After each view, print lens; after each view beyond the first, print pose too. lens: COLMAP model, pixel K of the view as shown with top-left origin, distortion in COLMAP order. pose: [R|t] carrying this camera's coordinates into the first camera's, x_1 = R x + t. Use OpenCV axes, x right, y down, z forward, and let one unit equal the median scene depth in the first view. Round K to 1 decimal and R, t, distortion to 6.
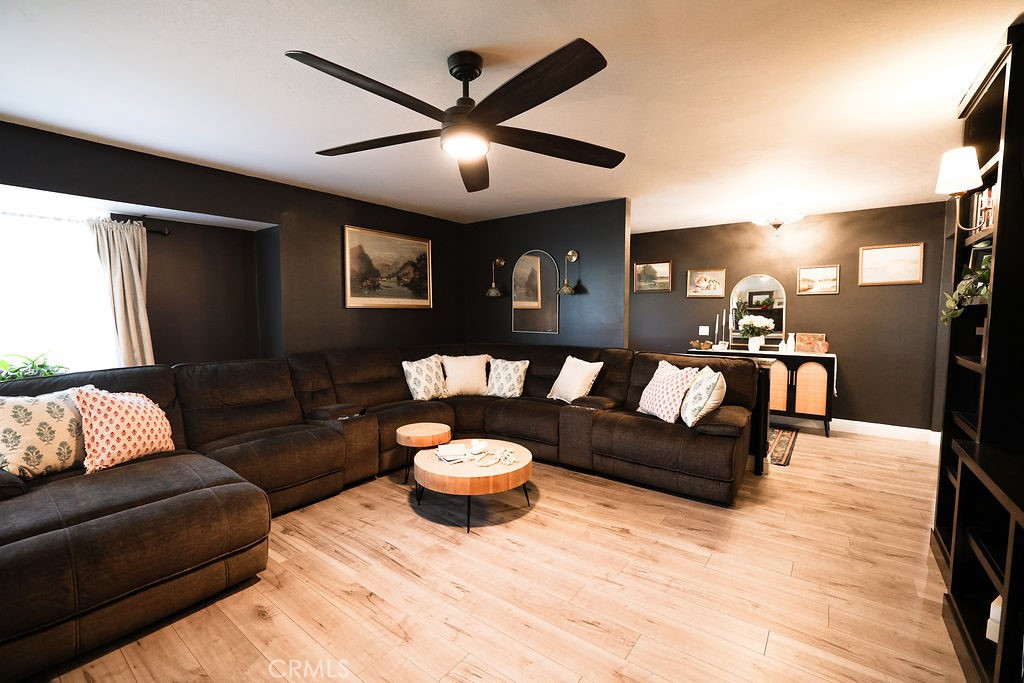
lens RADIAL K [[440.0, 0, 512.0], [0, 440.0, 341.5], [0, 0, 1]] dist [-0.012753, 0.000233]
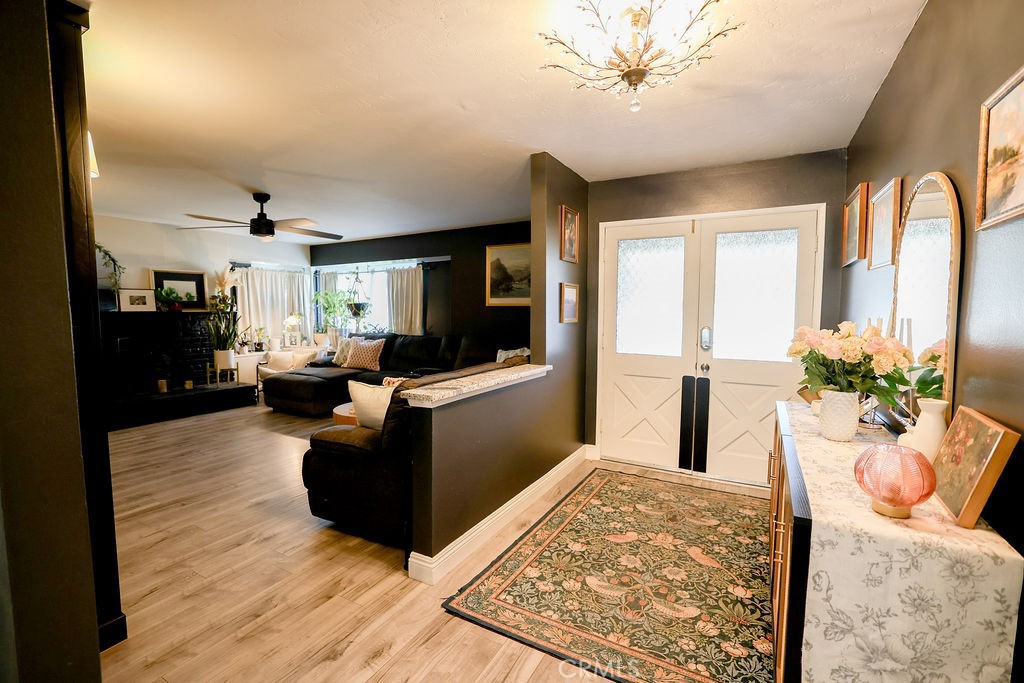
lens RADIAL K [[440.0, 0, 512.0], [0, 440.0, 341.5], [0, 0, 1]] dist [-0.012753, 0.000233]
pose [[0.125016, 0.082268, -0.988738, 1.245990], [-0.070588, 0.994768, 0.073845, -0.086971], [0.989641, 0.060561, 0.130169, 1.096618]]
